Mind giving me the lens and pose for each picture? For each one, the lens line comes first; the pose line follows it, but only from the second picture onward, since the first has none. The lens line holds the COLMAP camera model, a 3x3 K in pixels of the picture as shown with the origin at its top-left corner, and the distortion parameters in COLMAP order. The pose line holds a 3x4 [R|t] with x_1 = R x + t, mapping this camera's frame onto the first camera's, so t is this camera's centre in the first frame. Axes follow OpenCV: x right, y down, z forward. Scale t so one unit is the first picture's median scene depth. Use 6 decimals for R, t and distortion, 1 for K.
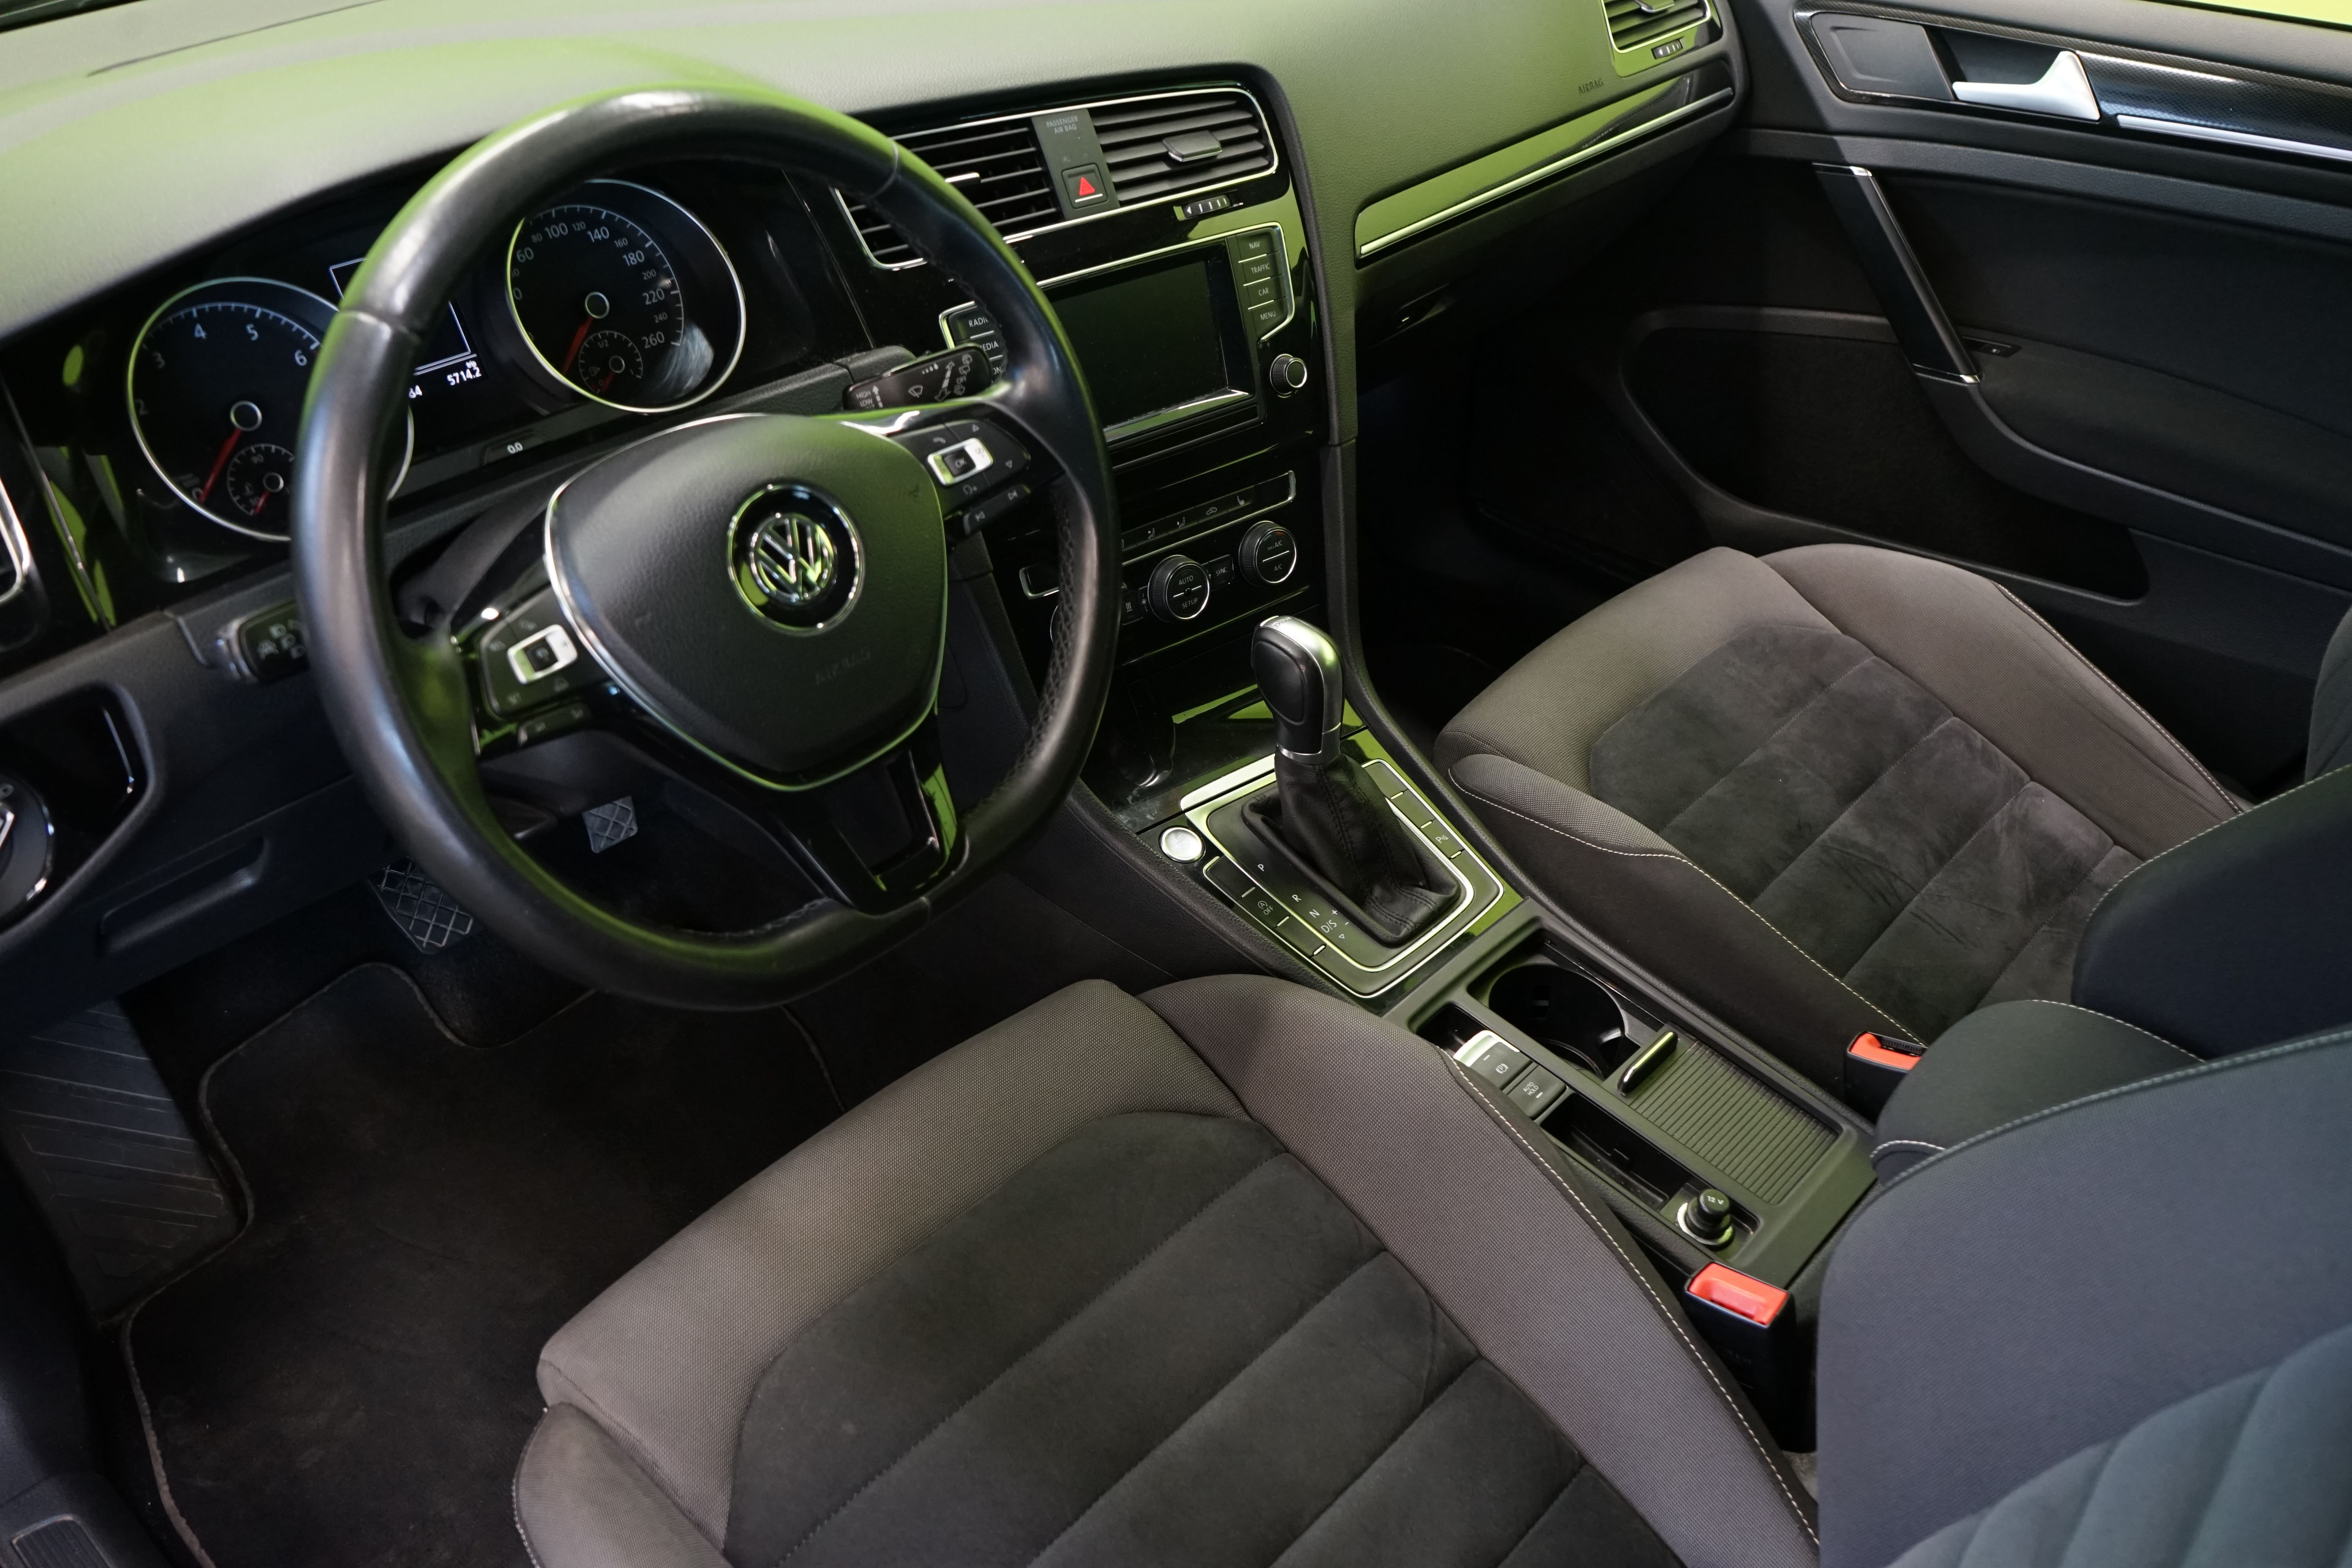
lens RADIAL K [[1953.2, 0, 1174.9], [0, 1953.2, 787.2], [0, 0, 1]] dist [0.003886, -0.001074]
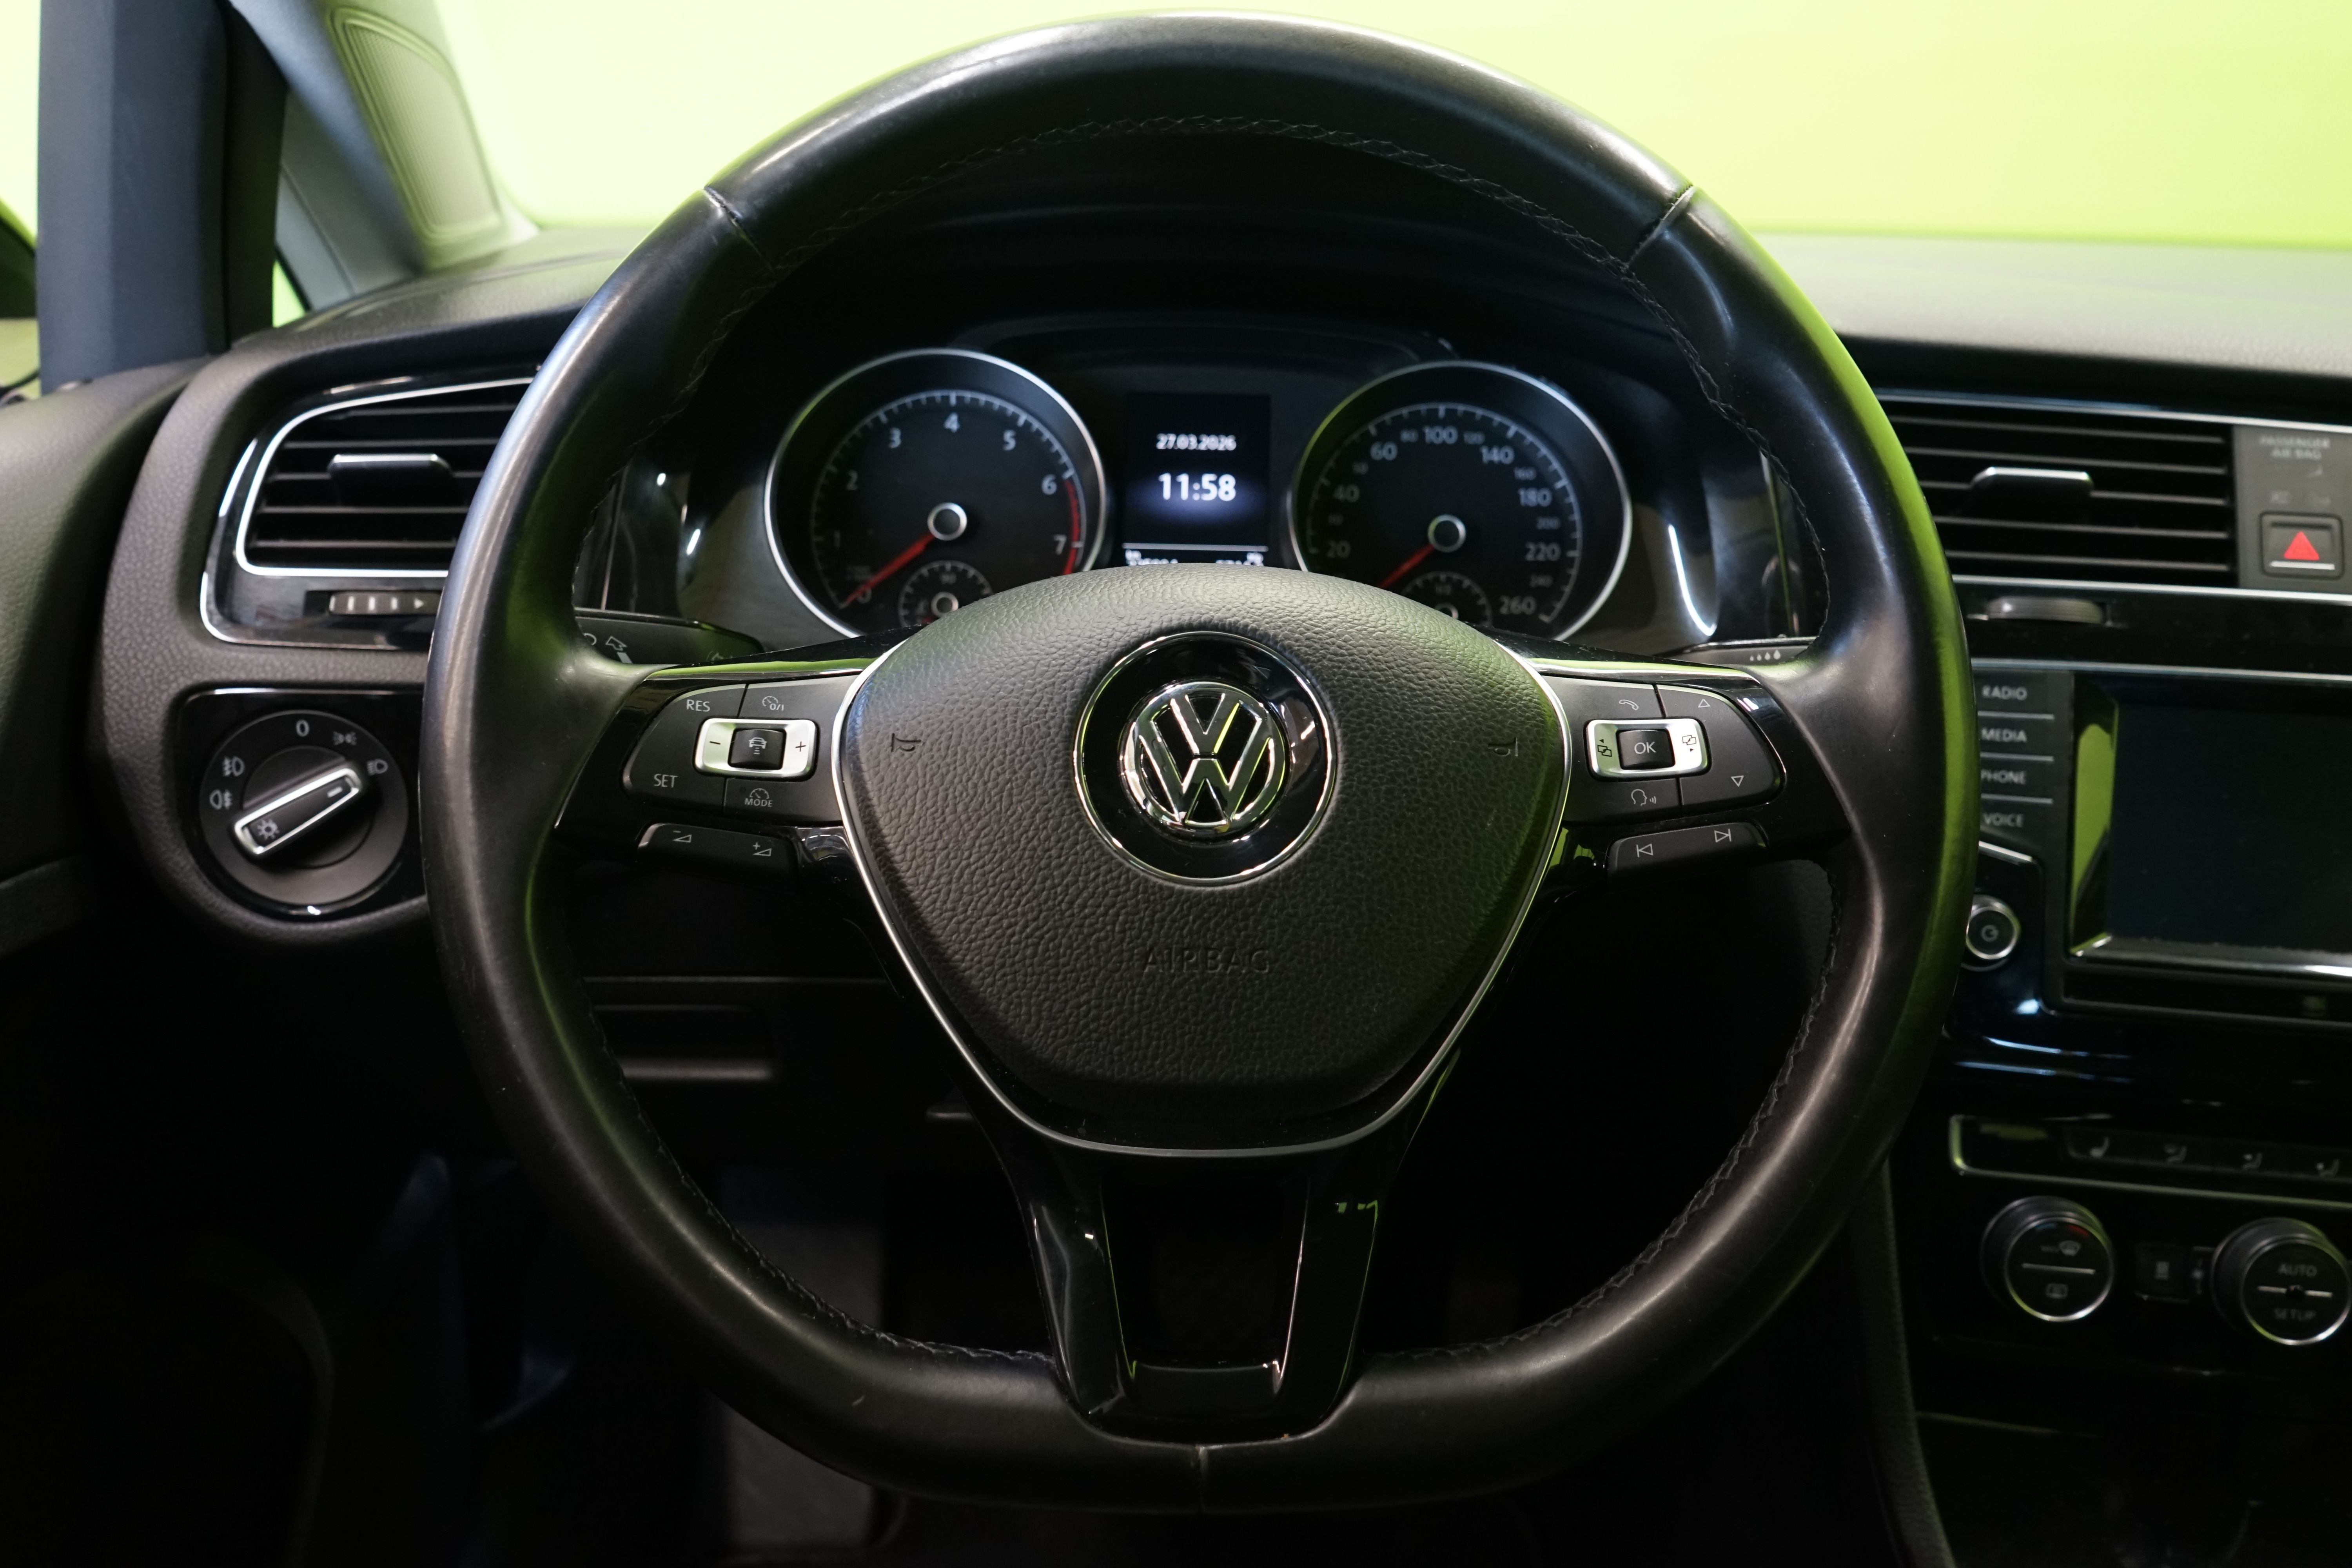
lens RADIAL K [[1870.2, 0, 1179.6], [0, 1870.2, 774.8], [0, 0, 1]] dist [-0.007780, -0.003728]
pose [[0.675735, 0.225890, -0.701681, 0.144779], [-0.438766, 0.888155, -0.136621, -0.026611], [0.592340, 0.400193, 0.699270, 0.479300]]
